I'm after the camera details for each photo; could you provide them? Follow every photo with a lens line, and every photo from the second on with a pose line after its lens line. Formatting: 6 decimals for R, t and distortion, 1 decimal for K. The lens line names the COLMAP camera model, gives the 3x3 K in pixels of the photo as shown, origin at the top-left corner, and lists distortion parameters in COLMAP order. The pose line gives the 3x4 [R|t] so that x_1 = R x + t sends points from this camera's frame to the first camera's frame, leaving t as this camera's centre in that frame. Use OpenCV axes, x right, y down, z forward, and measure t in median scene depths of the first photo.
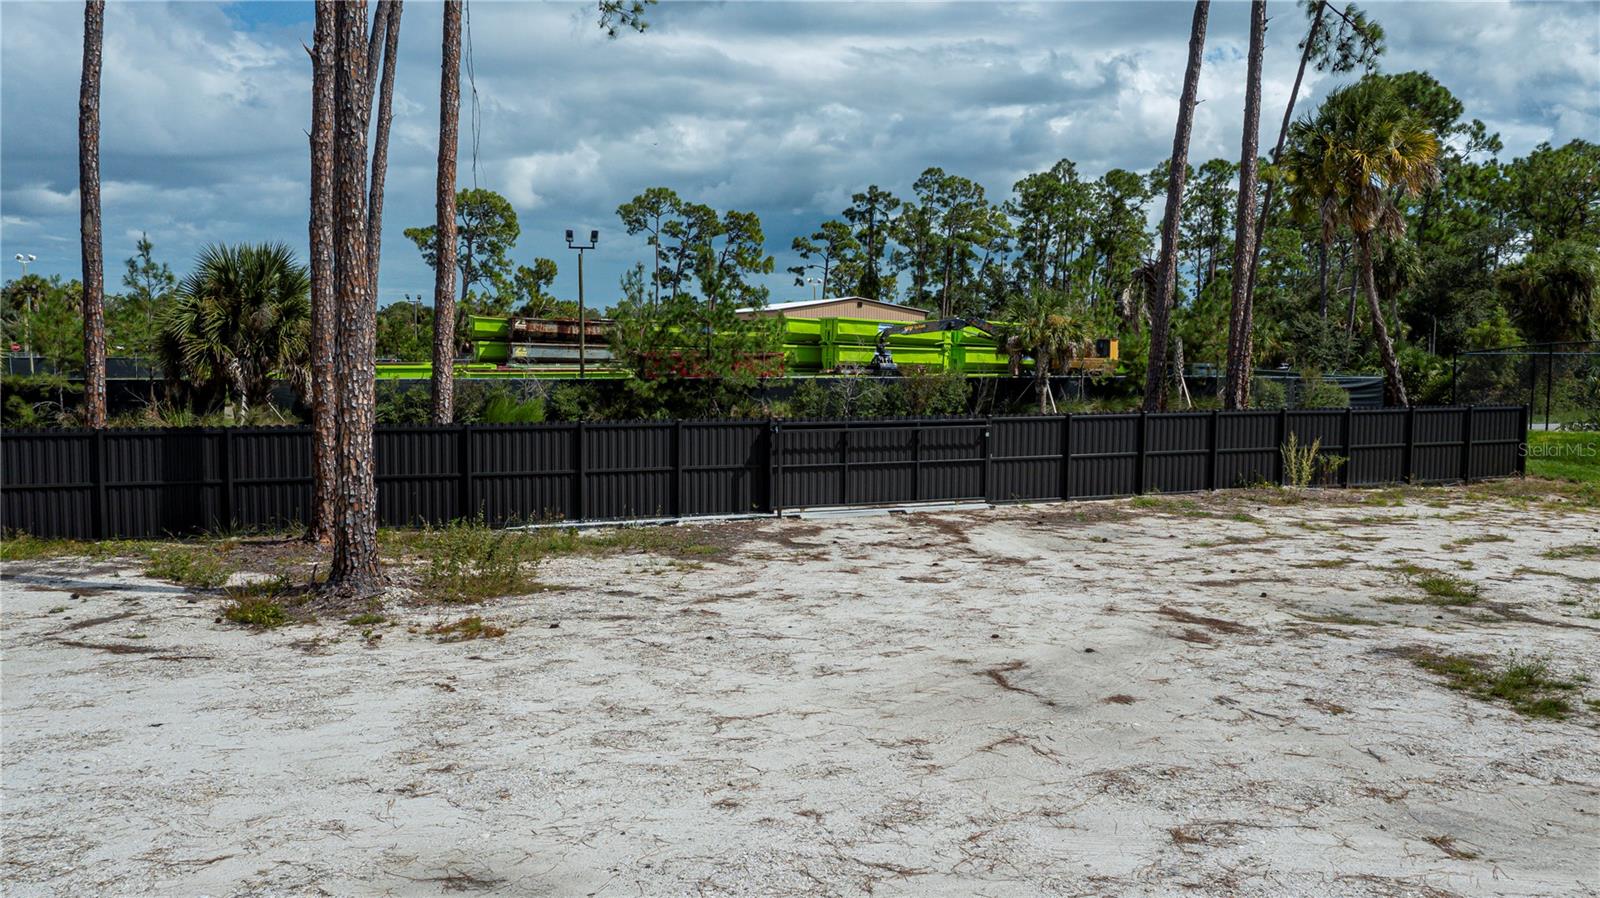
lens RADIAL K [[1269.4, 0, 800.0], [0, 1269.4, 449.0], [0, 0, 1]] dist [-0.014337, 0.008417]
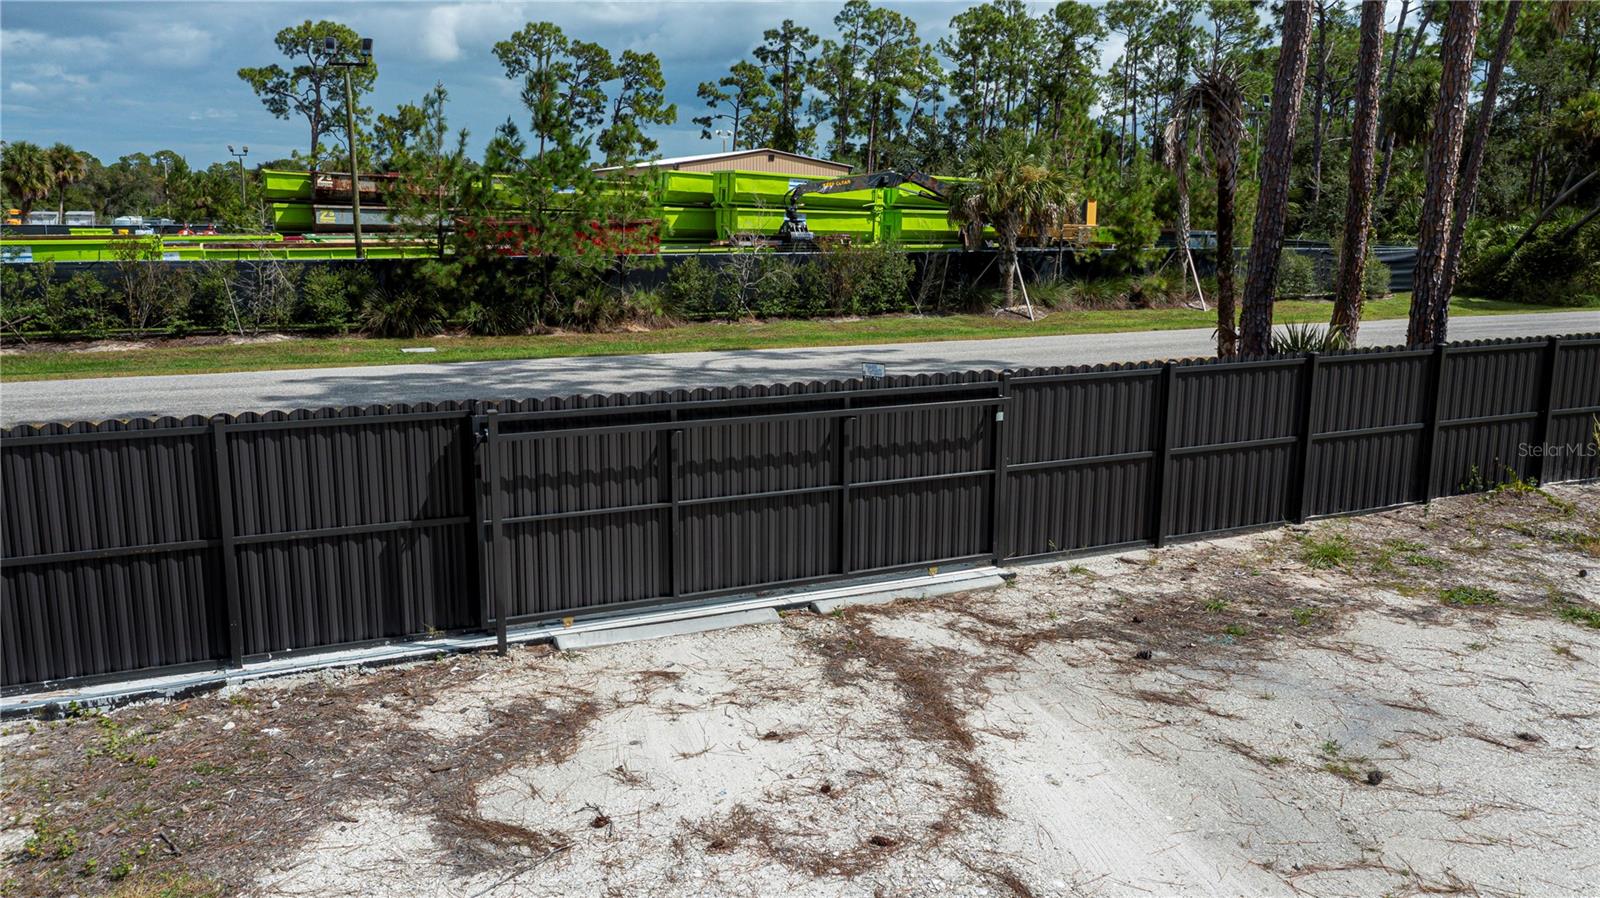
lens RADIAL K [[1269.4, 0, 800.0], [0, 1269.4, 449.0], [0, 0, 1]] dist [-0.014337, 0.008417]
pose [[0.998099, -0.012800, 0.060291, 0.010237], [0.006248, 0.994170, 0.107642, -0.009878], [-0.061318, -0.107061, 0.992360, 0.114007]]
